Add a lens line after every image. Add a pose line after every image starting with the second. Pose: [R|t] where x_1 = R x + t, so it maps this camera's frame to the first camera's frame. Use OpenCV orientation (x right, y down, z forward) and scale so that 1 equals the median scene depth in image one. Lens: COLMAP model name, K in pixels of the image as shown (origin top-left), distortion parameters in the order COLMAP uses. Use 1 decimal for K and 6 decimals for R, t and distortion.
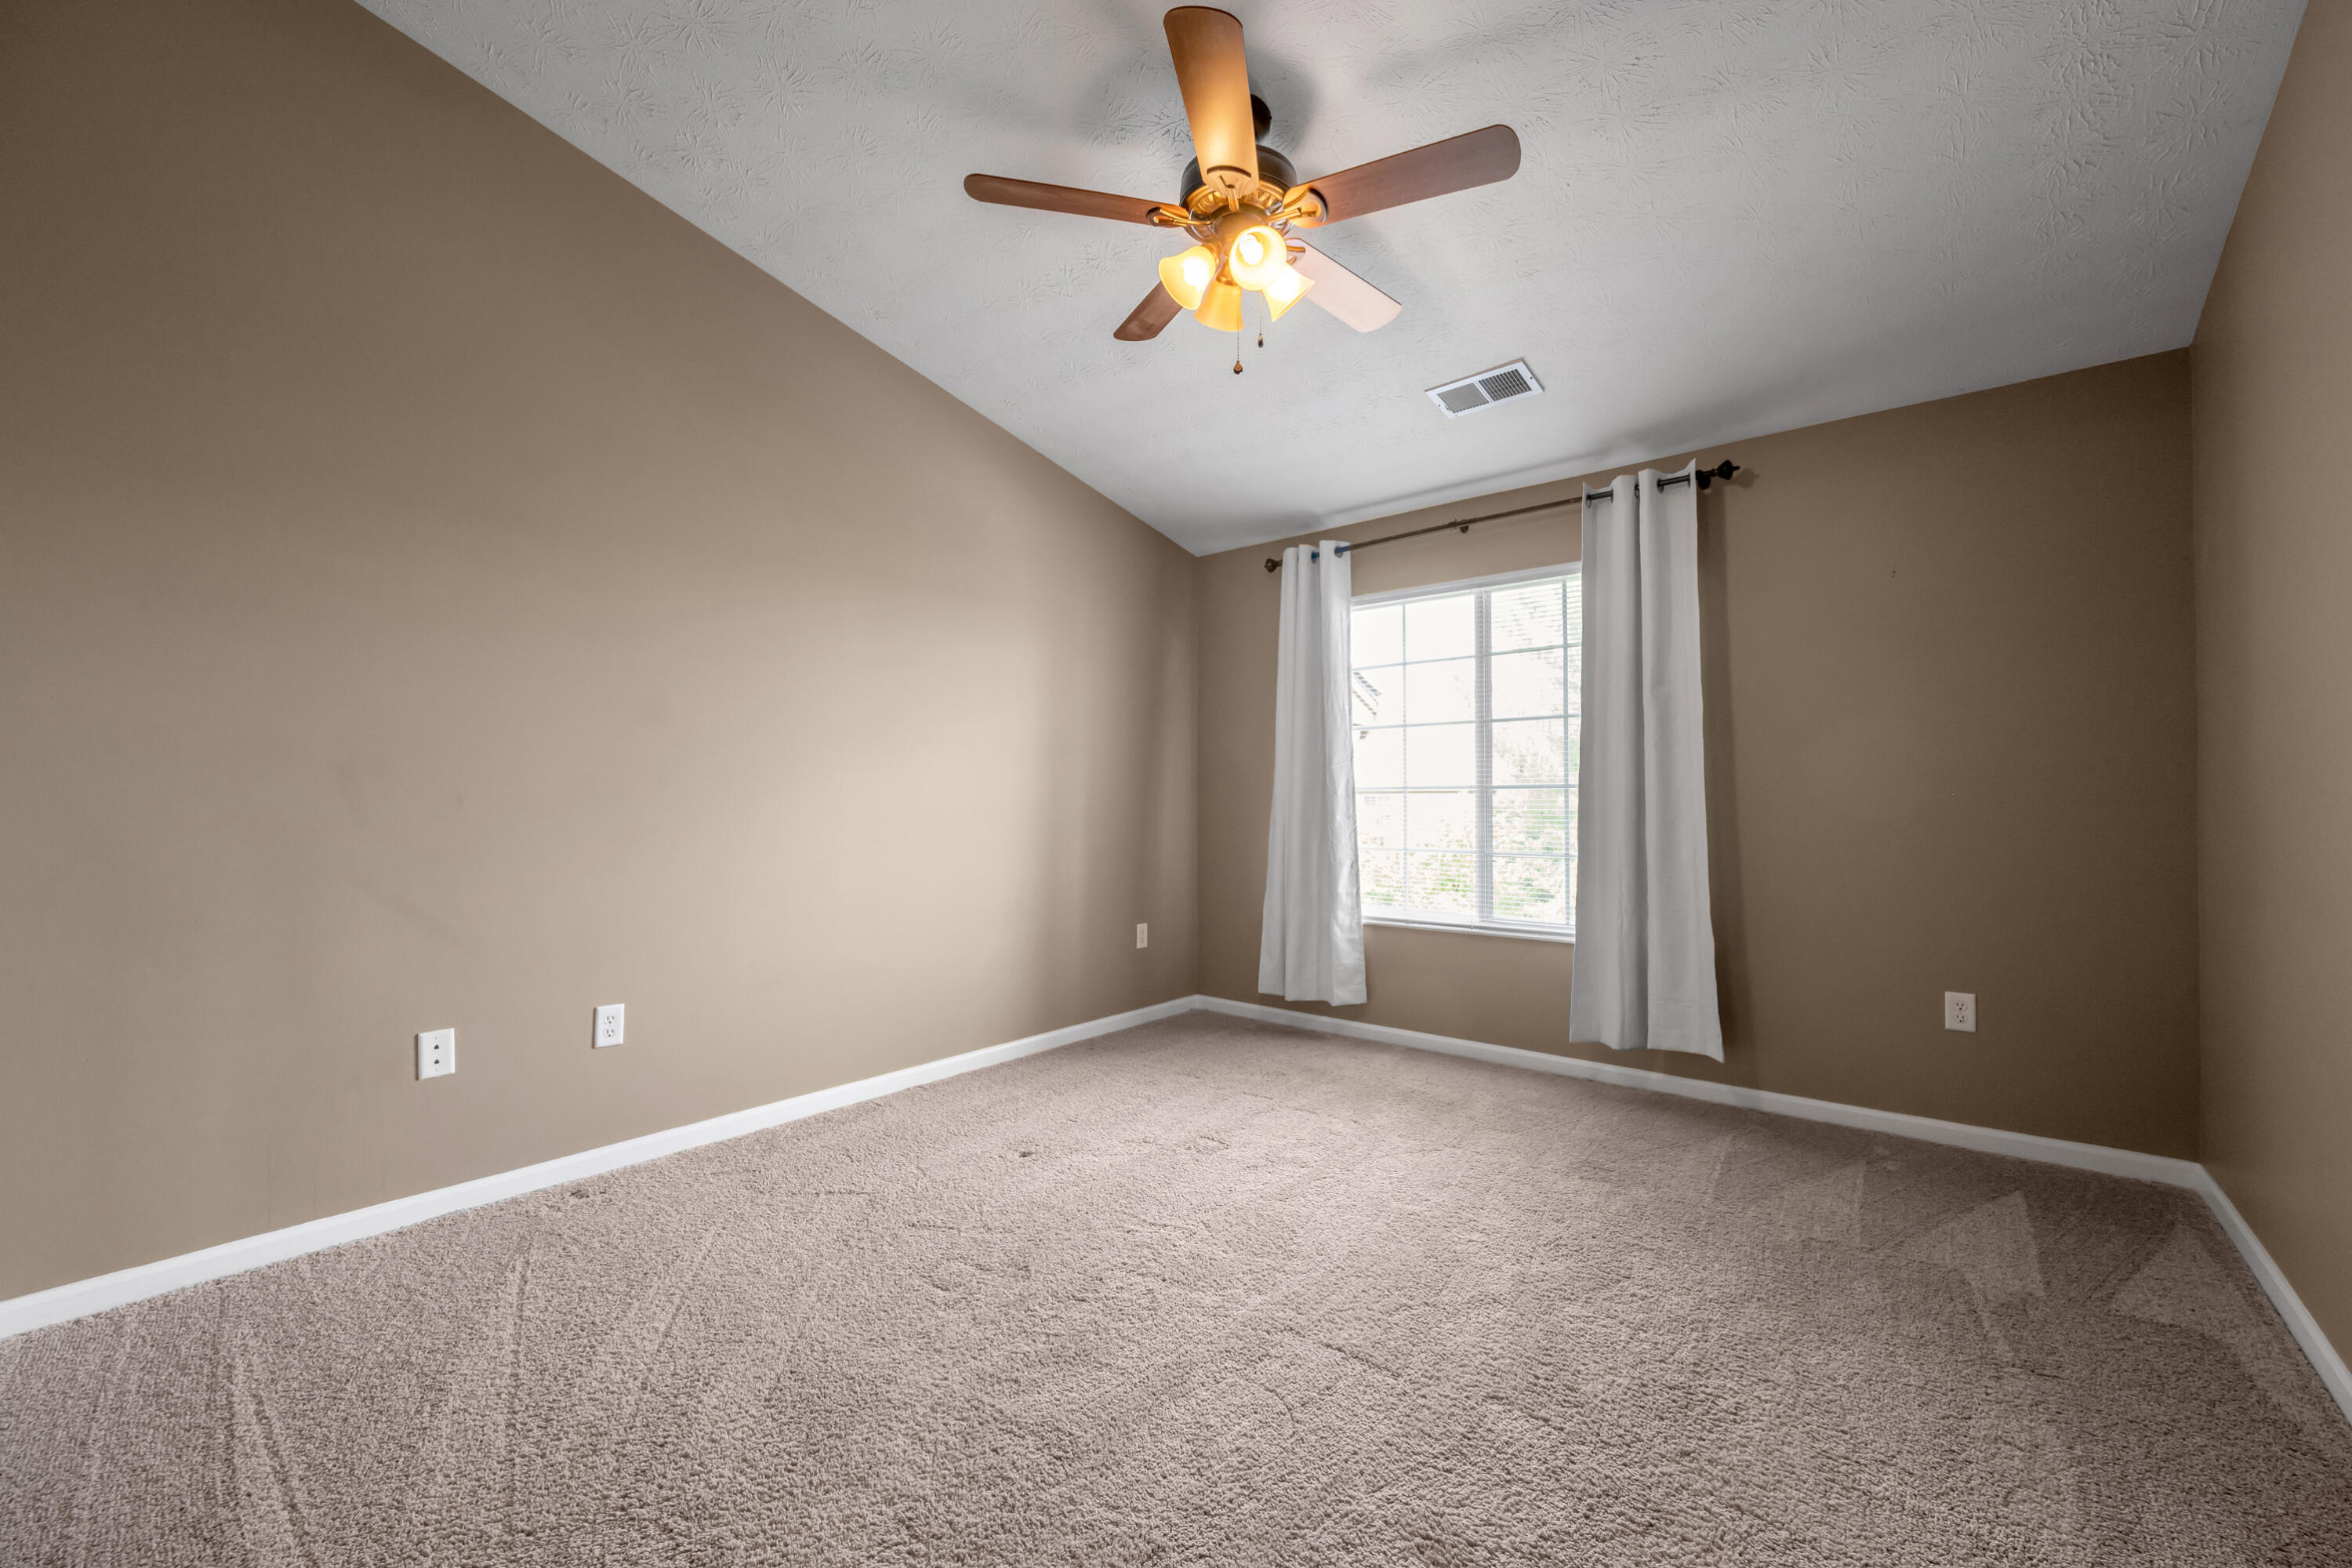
lens RADIAL K [[937.7, 0, 1181.4], [0, 937.7, 786.9], [0, 0, 1]] dist [-0.005480, -0.000228]
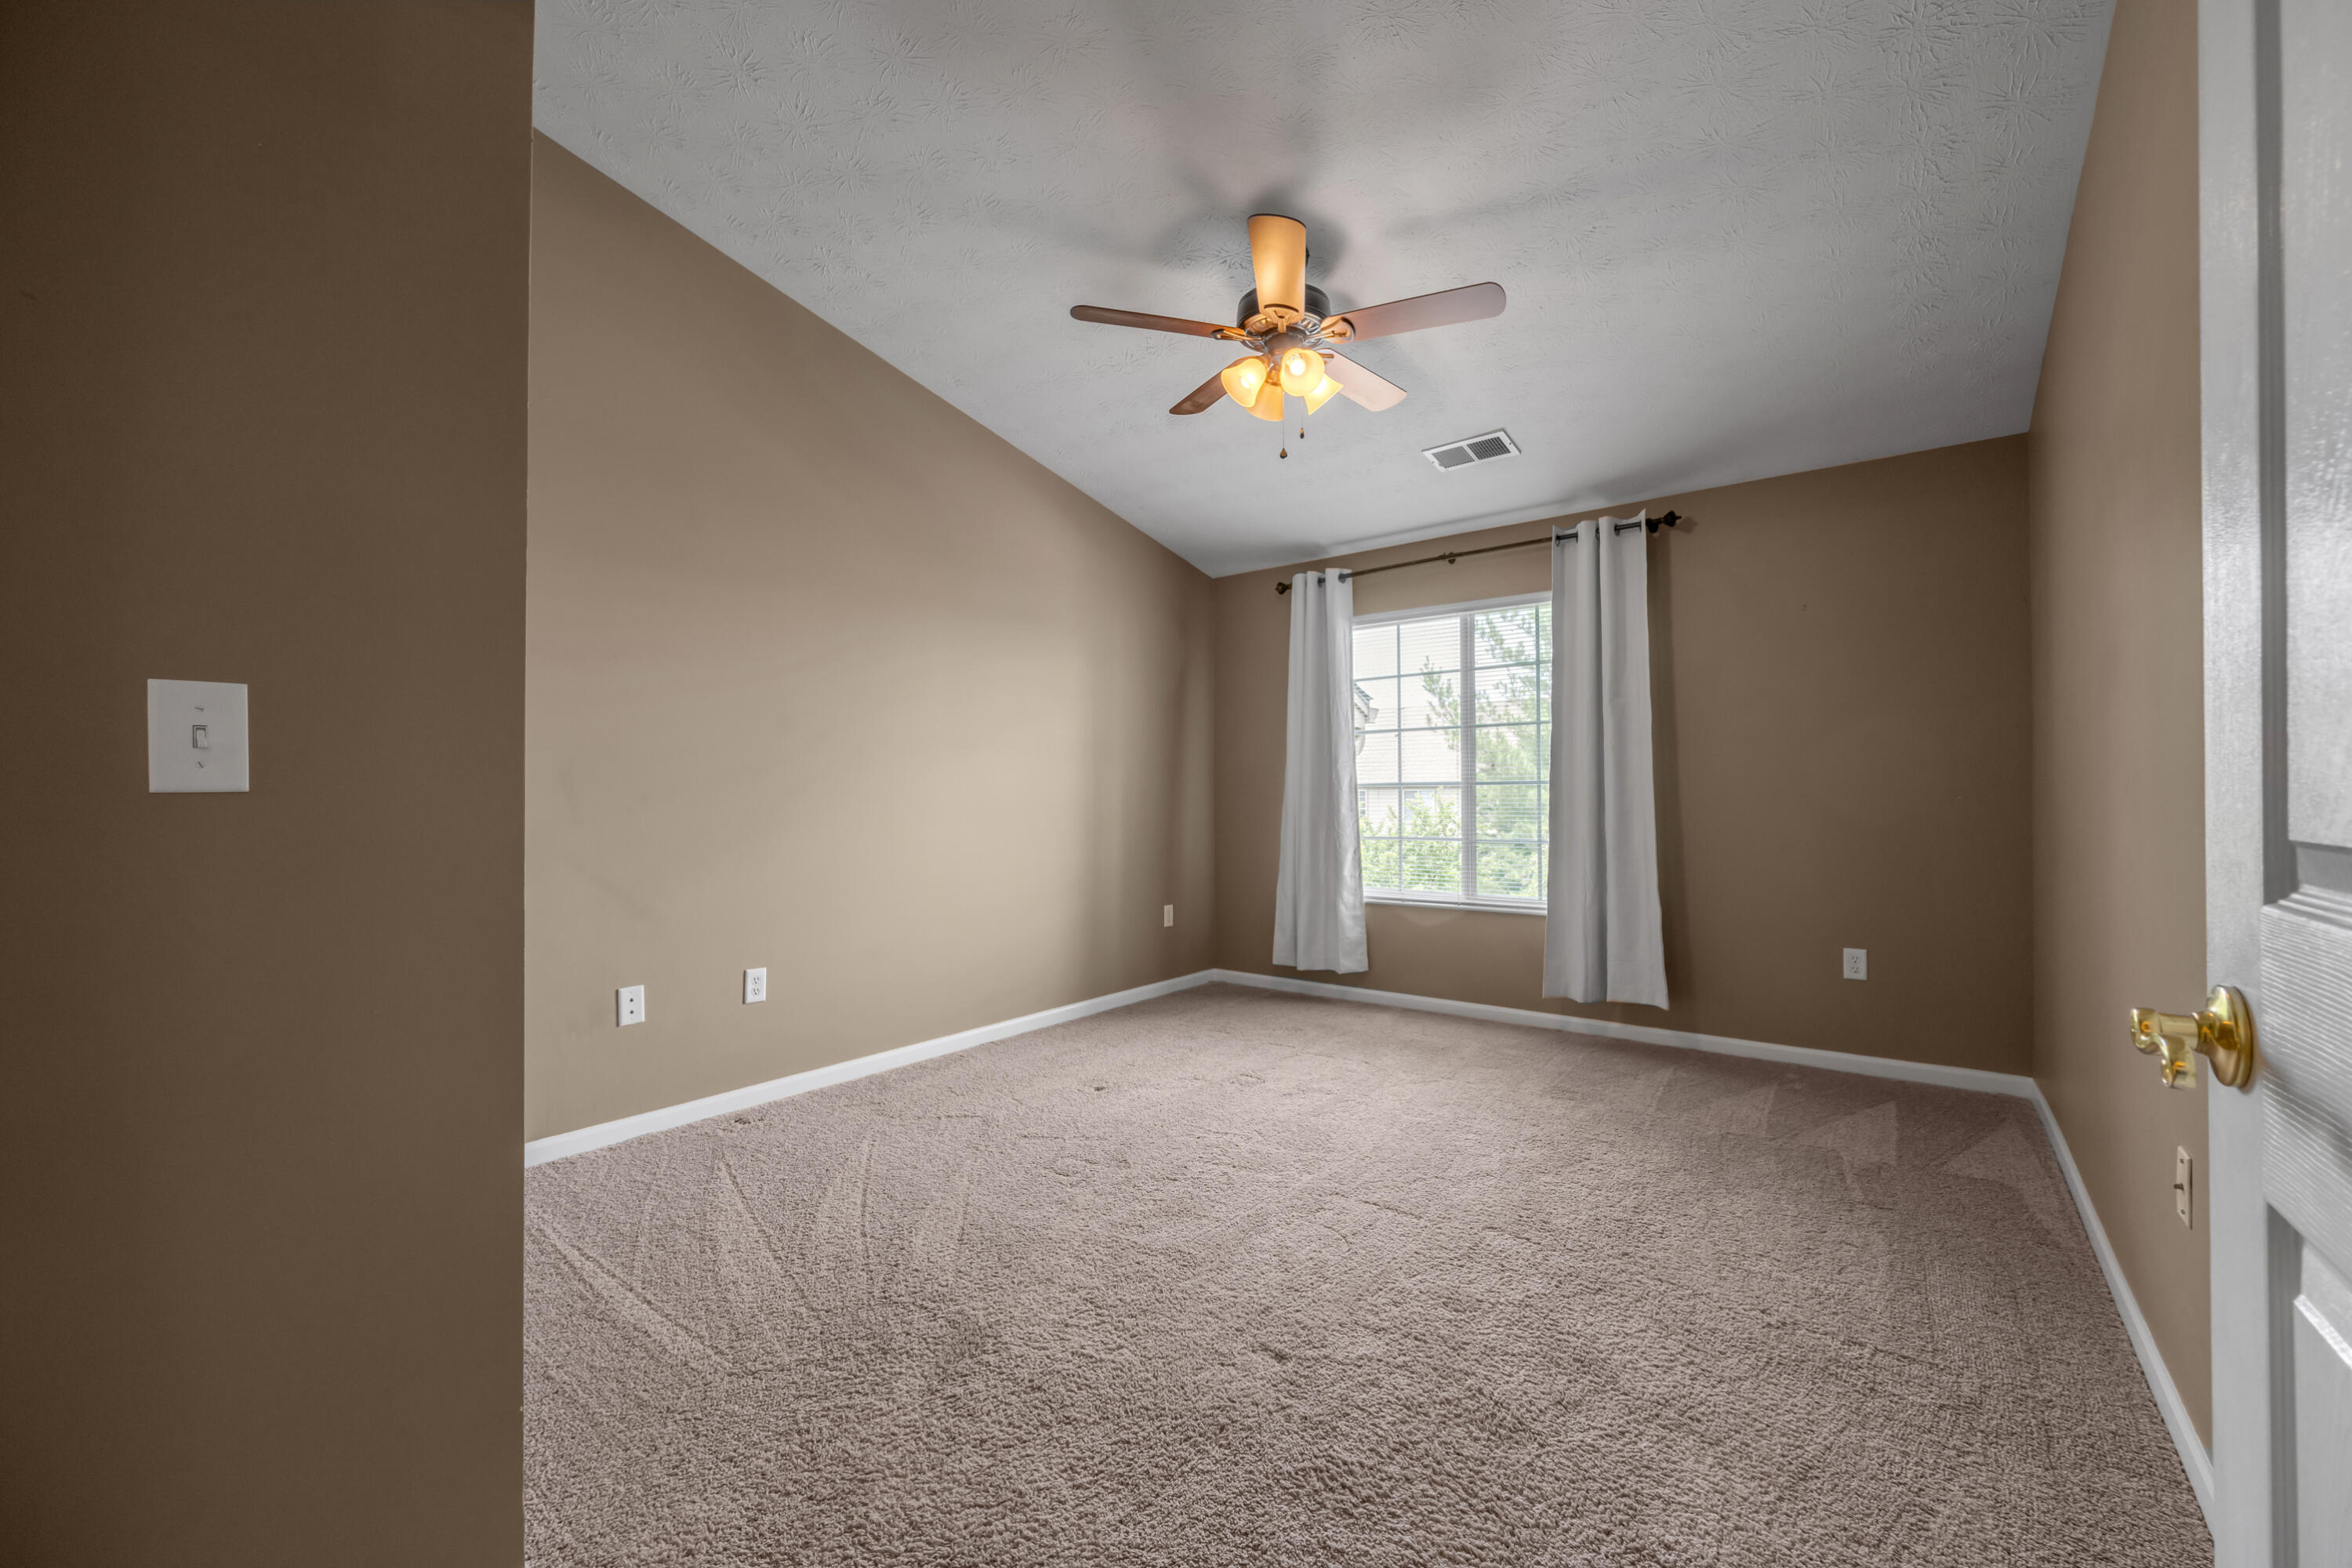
lens RADIAL K [[937.7, 0, 1181.4], [0, 937.7, 786.9], [0, 0, 1]] dist [-0.005480, -0.000228]
pose [[0.999625, -0.004300, 0.027052, -0.092654], [0.004137, 0.999973, 0.006060, -0.005375], [-0.027077, -0.005946, 0.999616, -0.216535]]
